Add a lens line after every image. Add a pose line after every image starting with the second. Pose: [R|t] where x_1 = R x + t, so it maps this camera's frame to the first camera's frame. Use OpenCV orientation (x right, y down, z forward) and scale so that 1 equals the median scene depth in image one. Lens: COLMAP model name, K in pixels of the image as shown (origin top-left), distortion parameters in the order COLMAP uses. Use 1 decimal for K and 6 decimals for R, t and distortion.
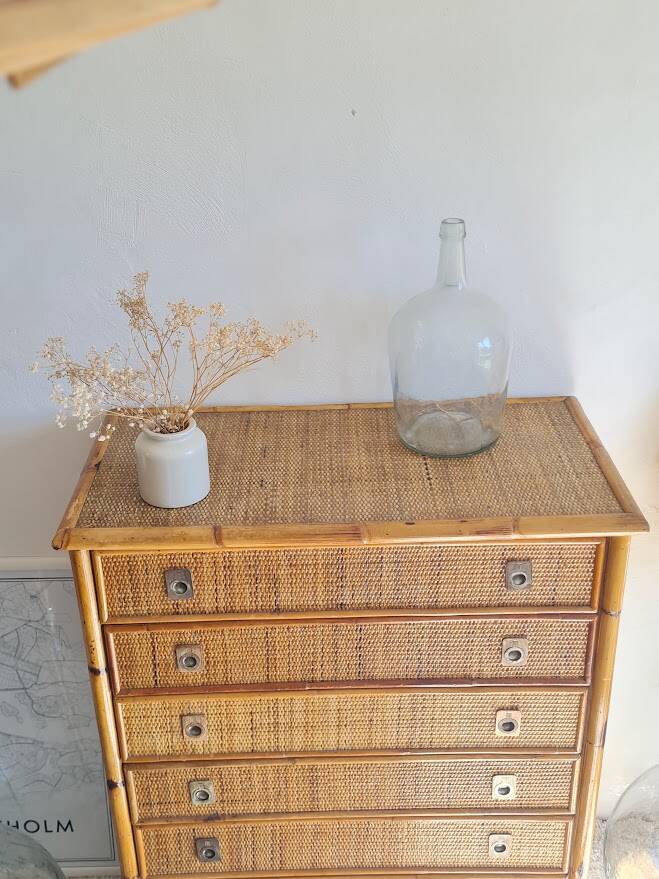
lens RADIAL K [[990.0, 0, 317.1], [0, 990.0, 417.1], [0, 0, 1]] dist [0.035881, 0.000000]
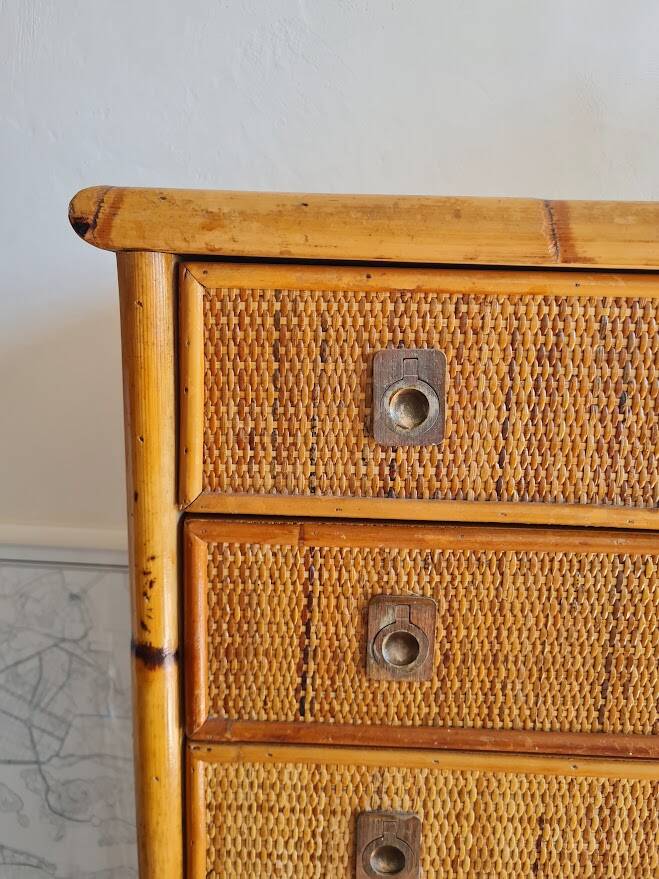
lens RADIAL K [[678.3, 0, 336.3], [0, 678.3, 434.0], [0, 0, 1]] dist [0.040527, -0.042997]
pose [[0.997643, 0.060625, -0.032144, -0.149124], [-0.067020, 0.961421, -0.266793, 0.238017], [0.014730, 0.268318, 0.963218, 0.729086]]
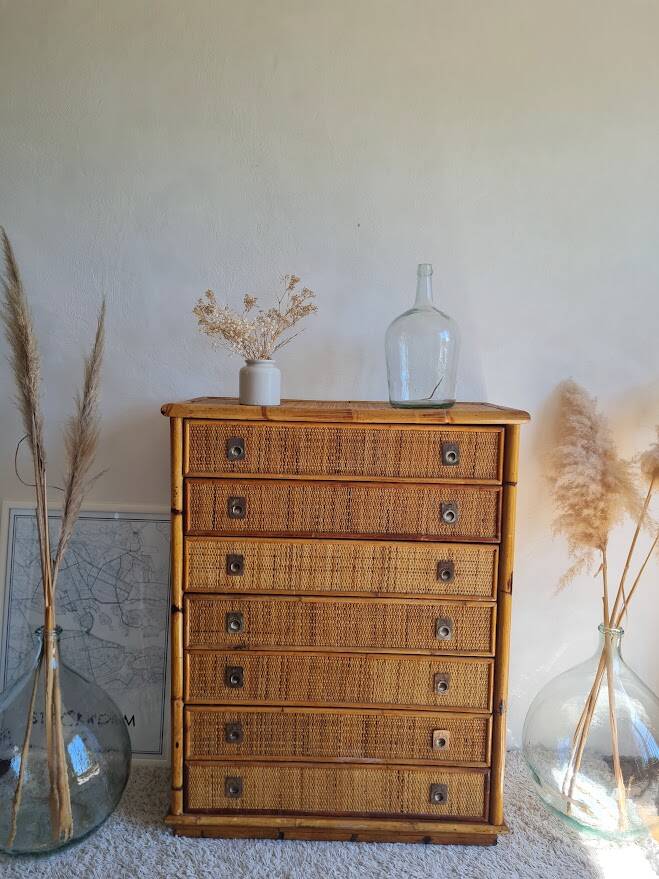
lens RADIAL K [[678.3, 0, 335.7], [0, 678.3, 438.3], [0, 0, 1]] dist [0.040527, -0.042997]
pose [[0.998610, 0.050504, -0.015058, 0.033288], [-0.052590, 0.936435, -0.346878, 0.496346], [-0.003418, 0.347188, 0.937789, -0.021360]]
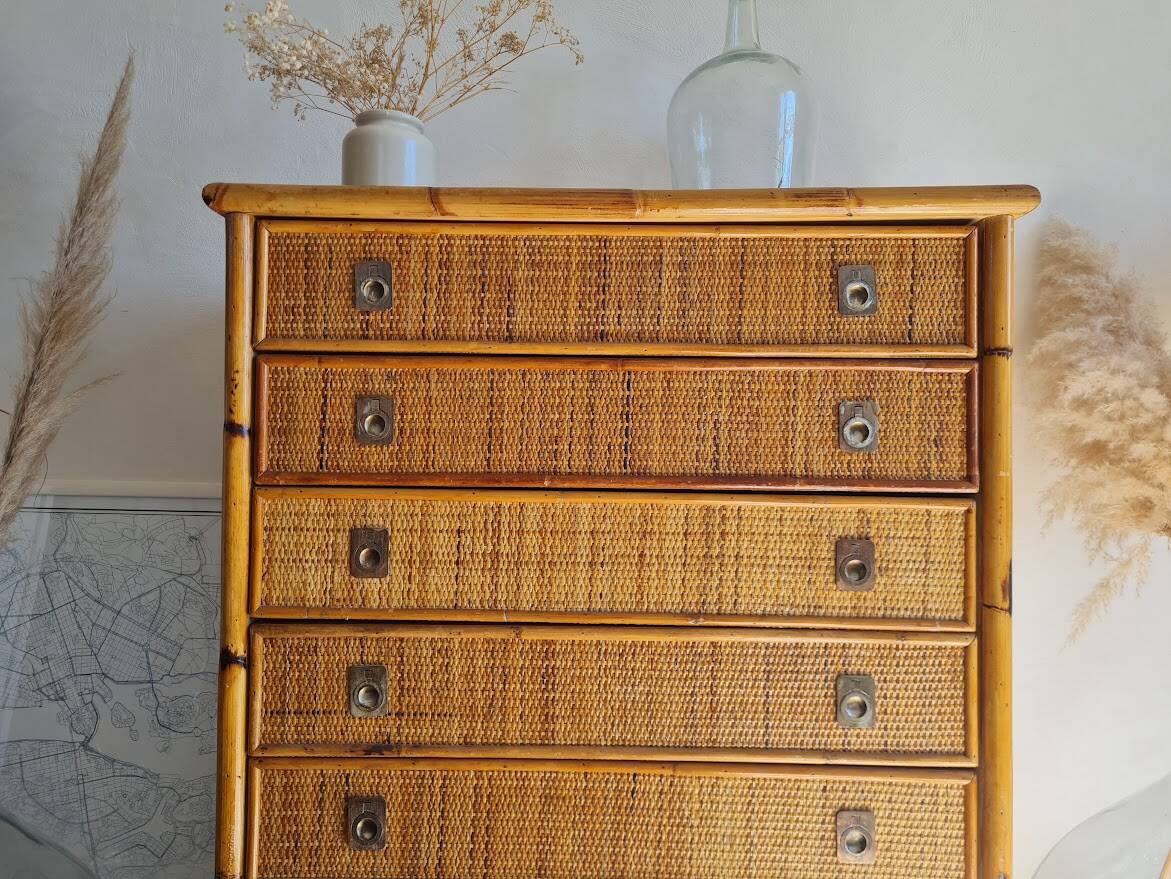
lens RADIAL K [[903.6, 0, 575.7], [0, 903.6, 428.3], [0, 0, 1]] dist [0.040527, -0.042997]
pose [[0.998944, 0.037488, -0.026566, 0.024554], [-0.045498, 0.887702, -0.458165, 0.522444], [0.006406, 0.458890, 0.888470, 0.452738]]
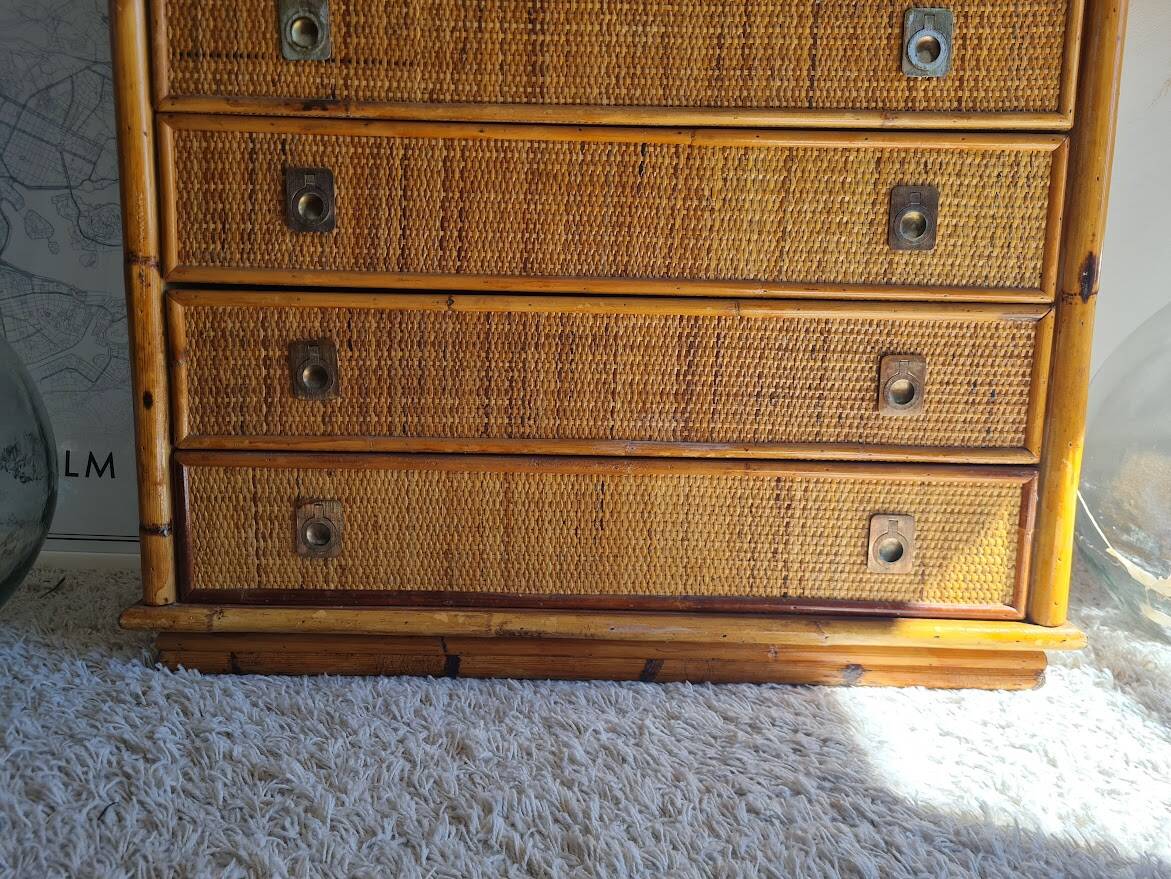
lens RADIAL K [[903.6, 0, 587.9], [0, 903.6, 435.1], [0, 0, 1]] dist [0.040527, -0.042997]
pose [[0.998702, 0.050832, -0.003178, 0.036148], [-0.049382, 0.951153, -0.304746, 0.747463], [-0.012468, 0.304508, 0.952428, 0.684905]]
